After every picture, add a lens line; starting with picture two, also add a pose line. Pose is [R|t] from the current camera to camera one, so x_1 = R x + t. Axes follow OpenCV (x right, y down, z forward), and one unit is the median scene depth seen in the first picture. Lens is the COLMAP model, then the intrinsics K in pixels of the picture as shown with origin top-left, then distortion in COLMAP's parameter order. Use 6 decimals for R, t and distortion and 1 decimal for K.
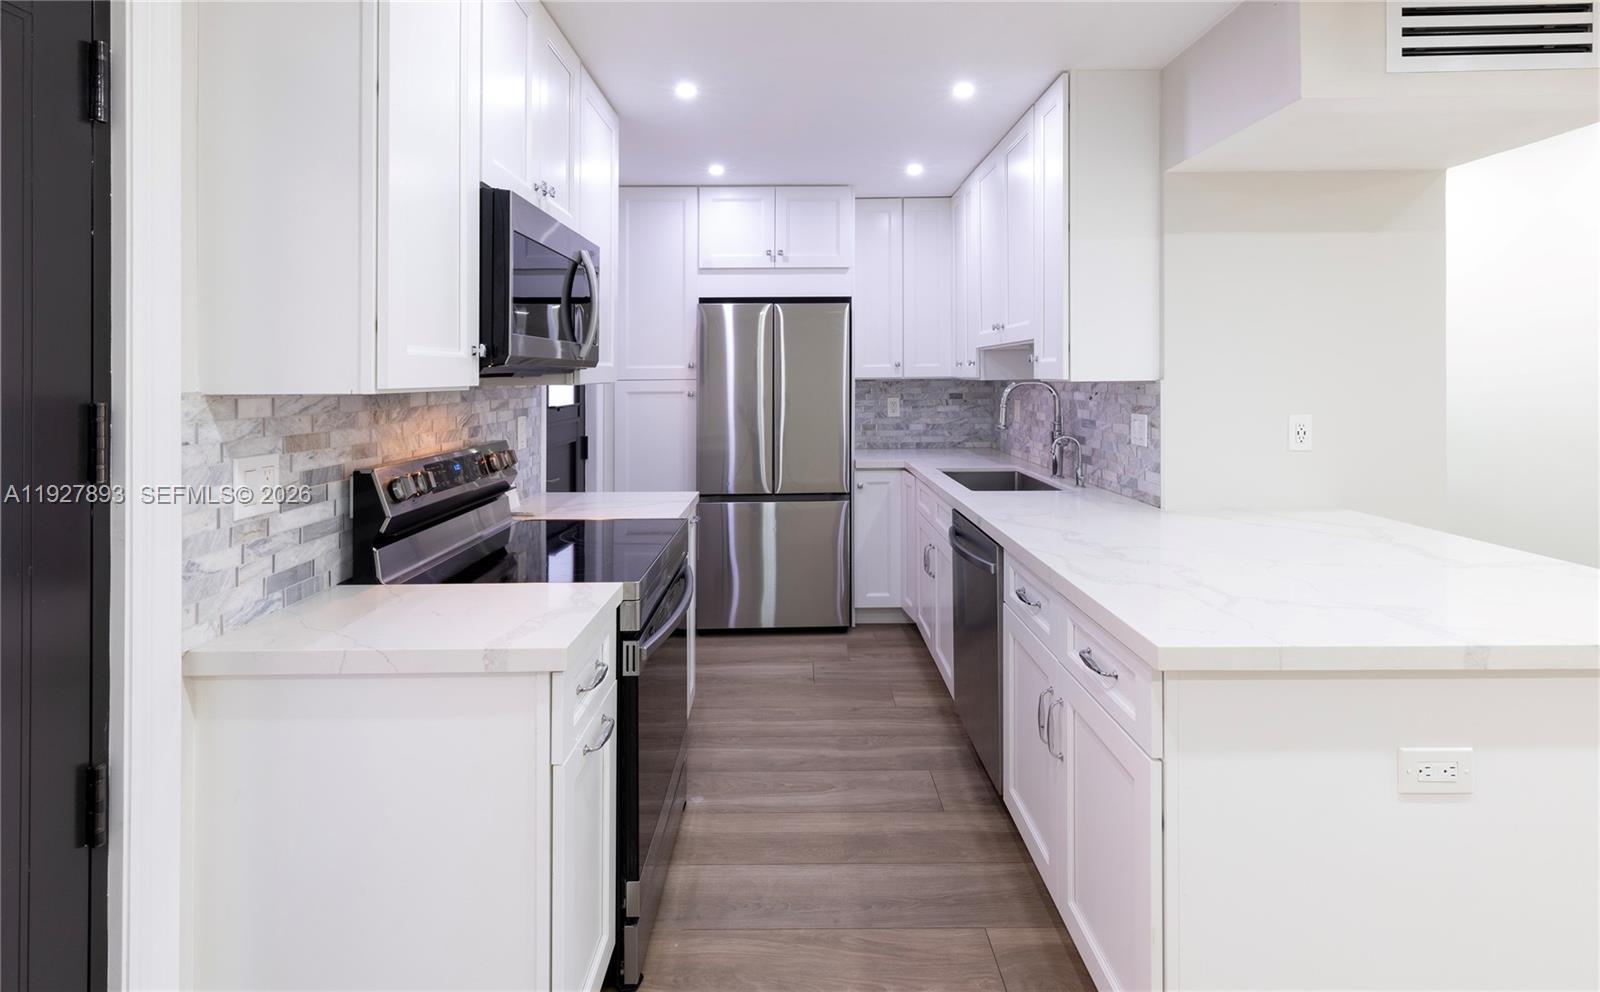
lens RADIAL K [[734.0, 0, 781.9], [0, 734.0, 392.6], [0, 0, 1]] dist [-0.008105, 0.001730]
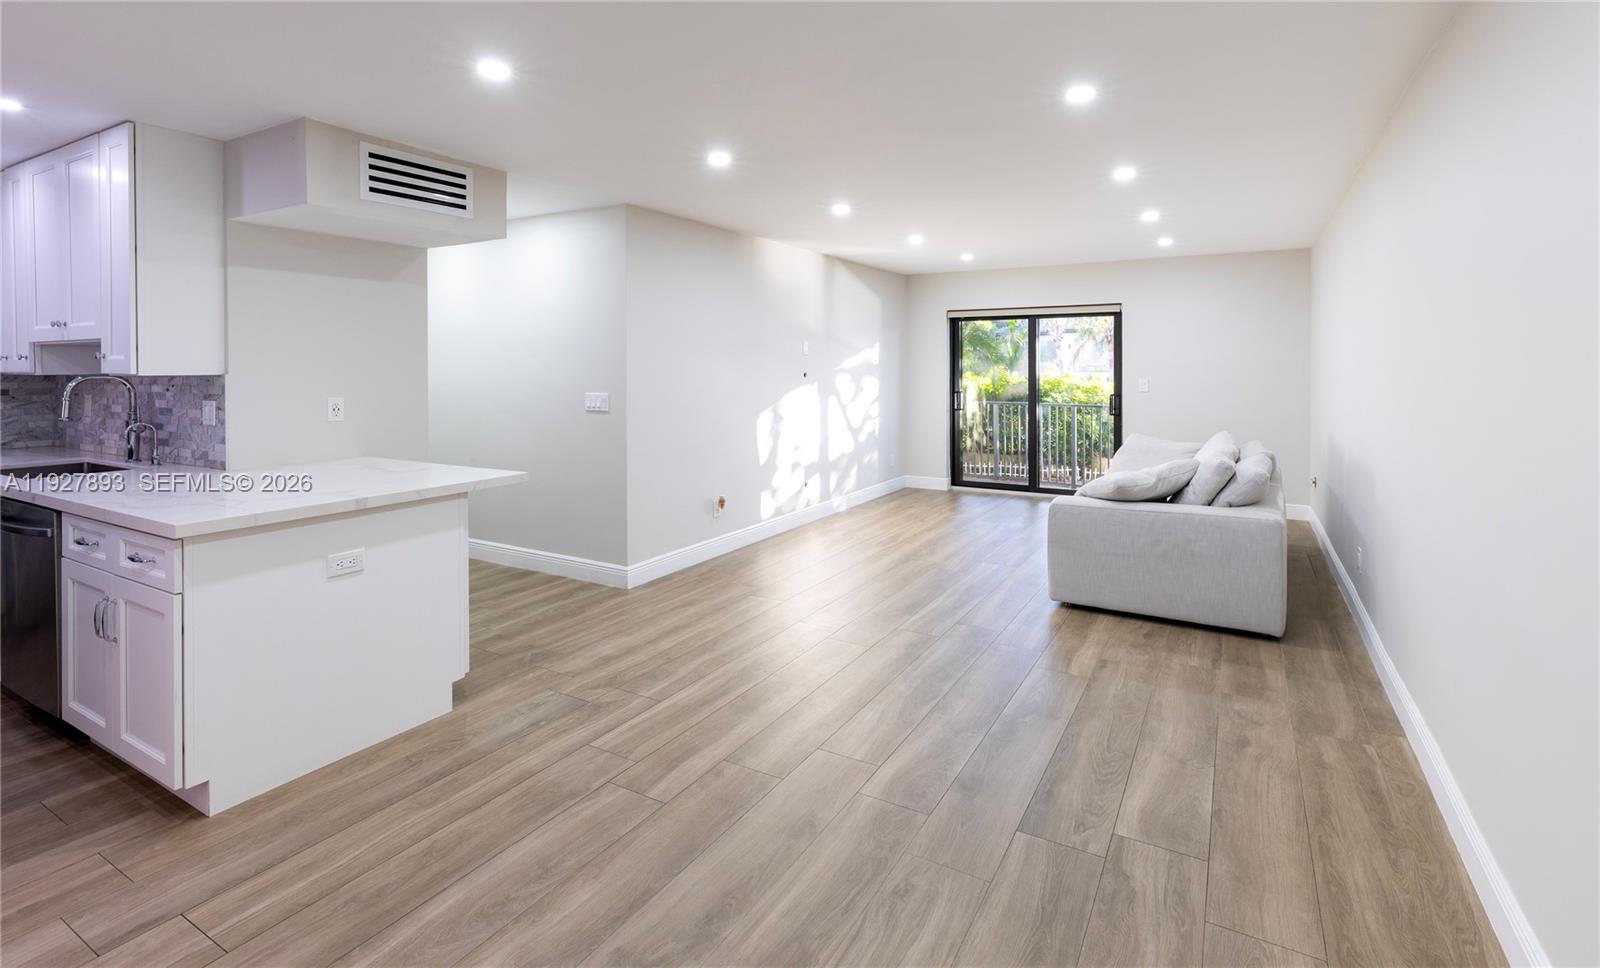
lens RADIAL K [[742.2, 0, 819.0], [0, 742.2, 370.1], [0, 0, 1]] dist [0.006345, 0.000561]
pose [[0.480315, 0.001898, 0.877094, -0.156805], [0.018171, 0.999762, -0.012114, 0.011796], [-0.876908, 0.021756, 0.480166, -0.605884]]
